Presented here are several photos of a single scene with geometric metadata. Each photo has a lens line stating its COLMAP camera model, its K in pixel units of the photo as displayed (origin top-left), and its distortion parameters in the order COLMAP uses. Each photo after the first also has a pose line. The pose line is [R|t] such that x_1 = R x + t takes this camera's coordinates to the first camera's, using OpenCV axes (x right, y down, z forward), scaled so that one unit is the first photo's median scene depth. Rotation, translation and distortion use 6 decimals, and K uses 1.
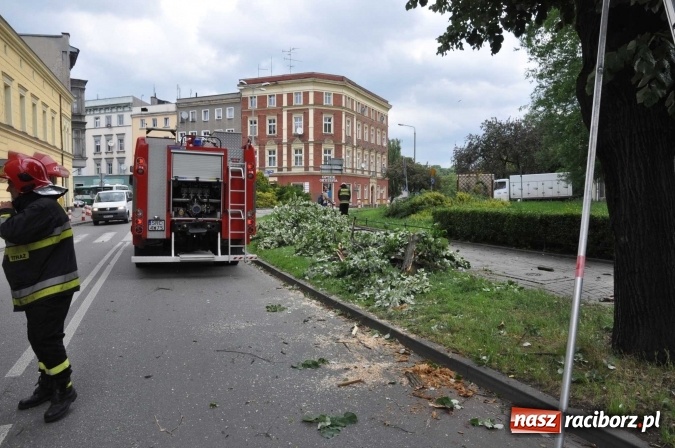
lens RADIAL K [[459.0, 0, 340.0], [0, 459.0, 223.0], [0, 0, 1]] dist [-0.086383, 0.025753]
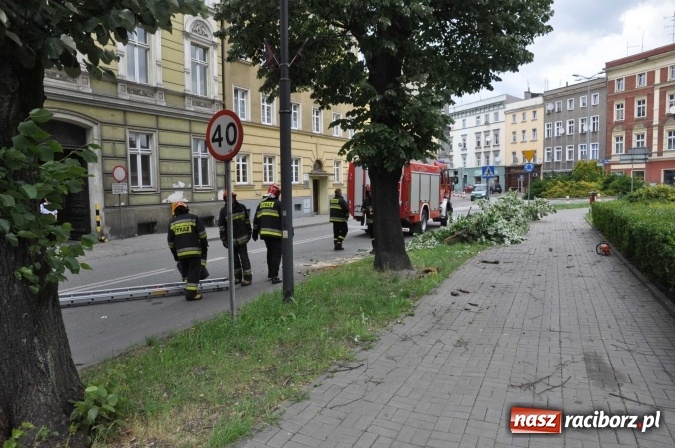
lens RADIAL K [[459.0, 0, 339.6], [0, 459.0, 219.7], [0, 0, 1]] dist [-0.086383, 0.025753]
pose [[0.647477, 0.044548, -0.760782, 0.142942], [-0.027501, 0.999006, 0.035092, -0.002346], [0.761589, -0.001799, 0.648058, -0.036085]]
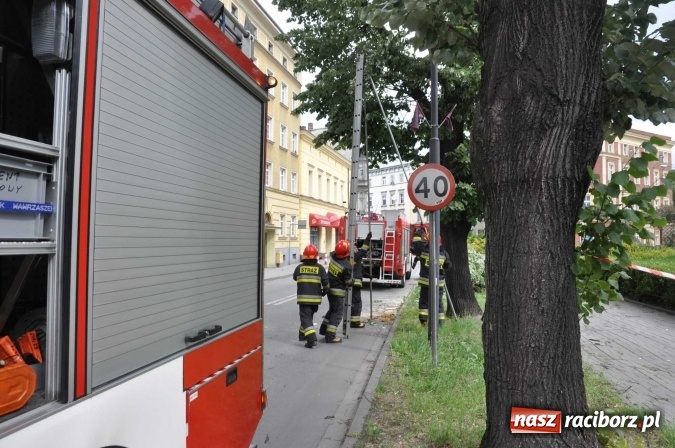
lens RADIAL K [[459.0, 0, 336.3], [0, 459.0, 227.1], [0, 0, 1]] dist [-0.086383, 0.025753]
pose [[0.809229, -0.013843, -0.587330, 0.096723], [-0.038356, 0.996345, -0.076330, 0.001533], [0.586239, 0.084297, 0.805740, -0.086841]]
